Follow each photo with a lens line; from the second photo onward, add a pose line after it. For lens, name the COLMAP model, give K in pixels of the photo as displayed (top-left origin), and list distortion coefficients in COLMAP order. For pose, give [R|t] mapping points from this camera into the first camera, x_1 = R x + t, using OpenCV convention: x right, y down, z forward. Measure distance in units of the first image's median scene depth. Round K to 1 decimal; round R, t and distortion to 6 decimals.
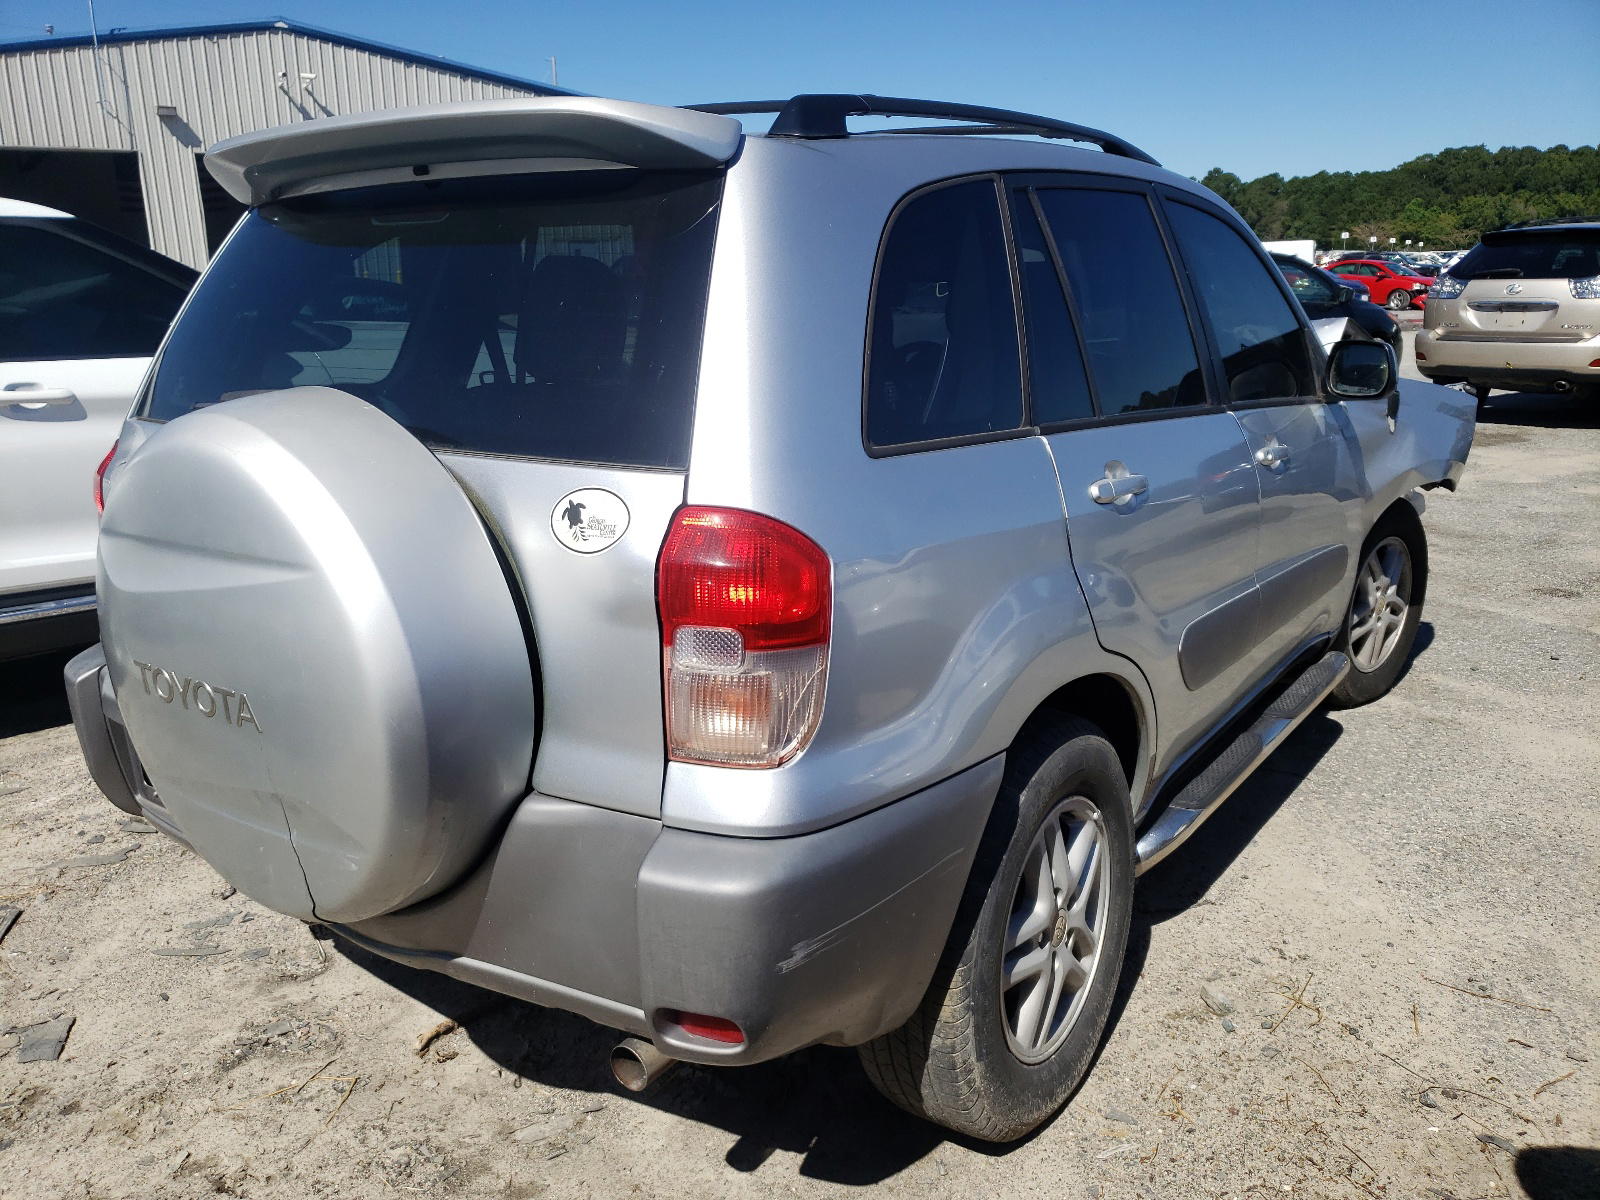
lens RADIAL K [[1235.0, 0, 800.0], [0, 1235.0, 600.0], [0, 0, 1]] dist [0.008622, 0.009182]
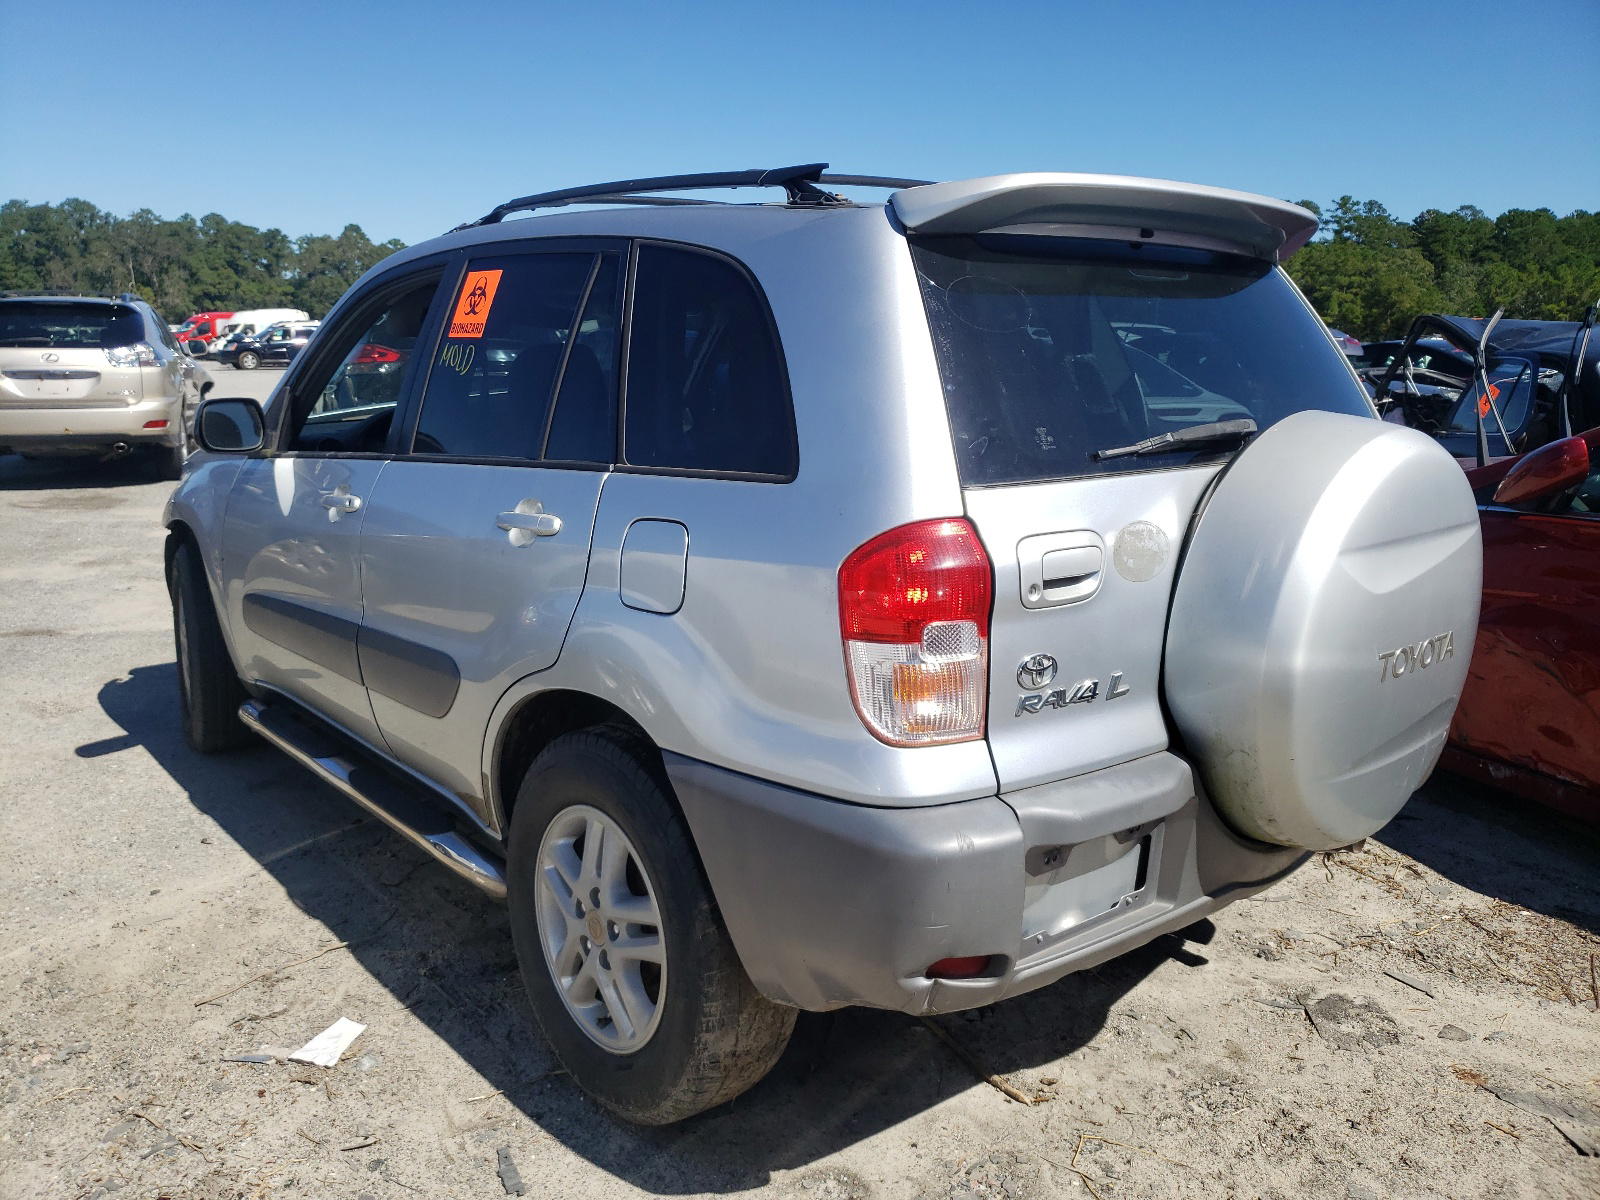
lens RADIAL K [[1175.5, 0, 800.0], [0, 1175.5, 600.0], [0, 0, 1]] dist [0.002730, 0.000460]
pose [[0.259086, -0.181244, 0.948697, -1.182085], [0.225181, 0.966503, 0.123150, -0.181117], [-0.939238, 0.181722, 0.291220, 0.836774]]
